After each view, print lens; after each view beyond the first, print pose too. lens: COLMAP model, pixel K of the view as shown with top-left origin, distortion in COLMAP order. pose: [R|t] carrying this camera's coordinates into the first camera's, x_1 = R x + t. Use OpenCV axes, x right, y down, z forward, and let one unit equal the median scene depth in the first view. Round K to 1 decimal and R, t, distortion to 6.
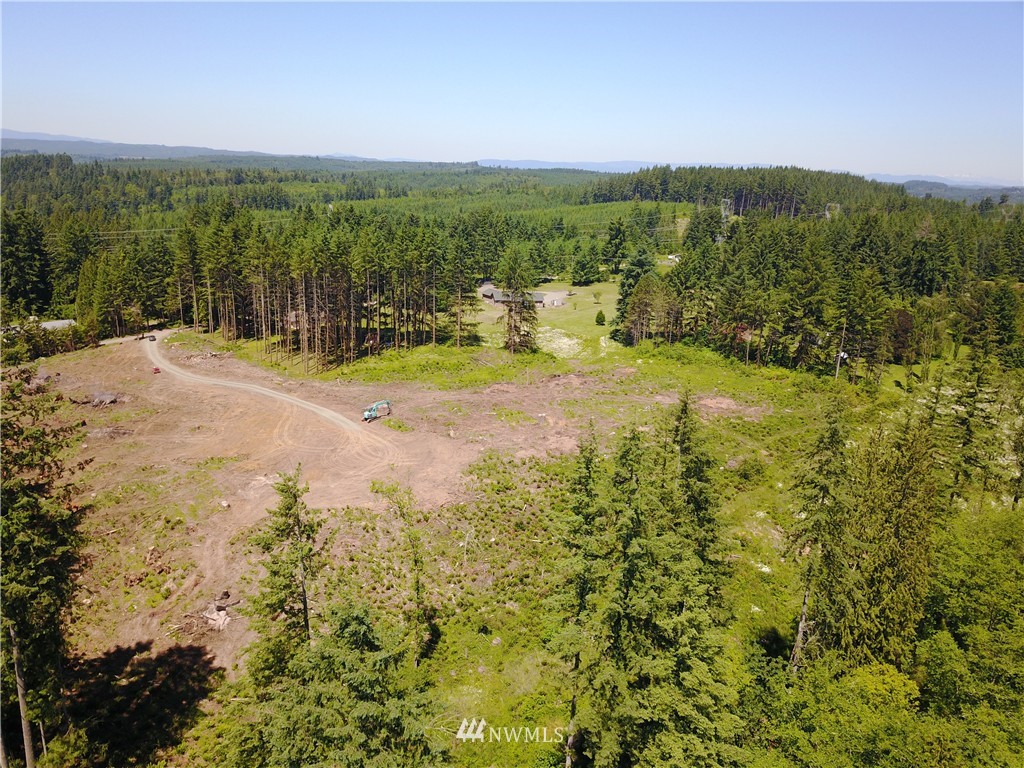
lens RADIAL K [[781.4, 0, 504.4], [0, 781.4, 397.0], [0, 0, 1]] dist [0.006571, -0.001955]
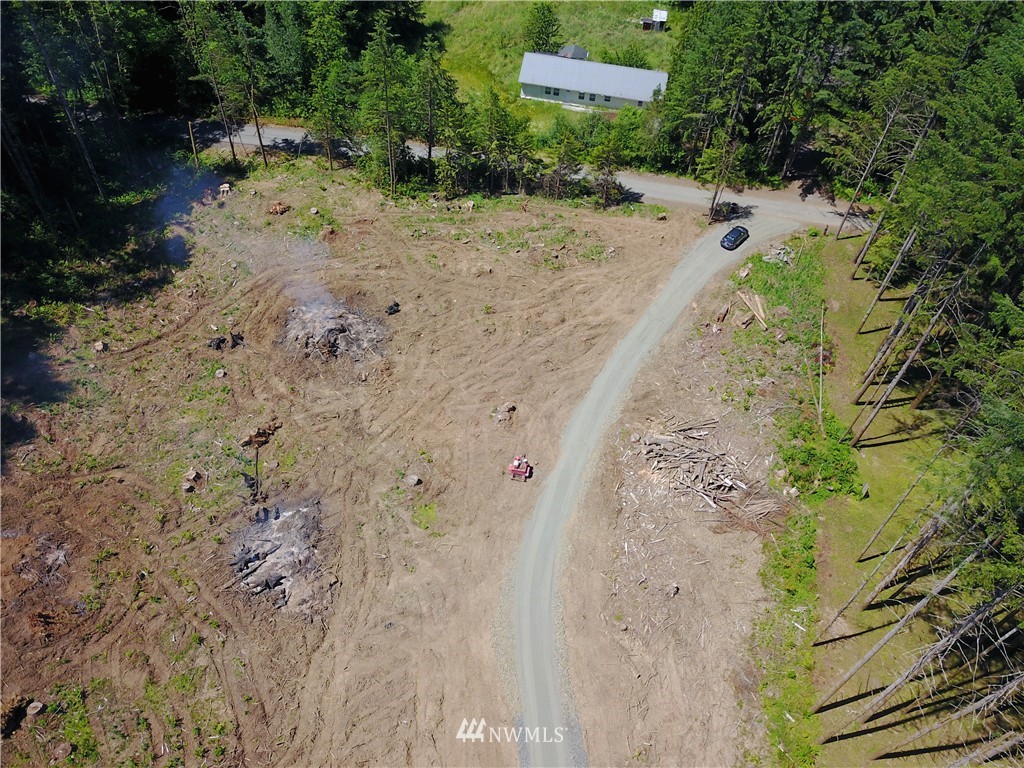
lens RADIAL K [[778.3, 0, 510.8], [0, 778.3, 396.6], [0, 0, 1]] dist [-0.000403, -0.005859]
pose [[0.476204, 0.667985, -0.571861, -0.231257], [-0.276048, 0.731020, 0.624025, -0.218393], [0.834882, -0.139302, 0.532510, 0.686315]]
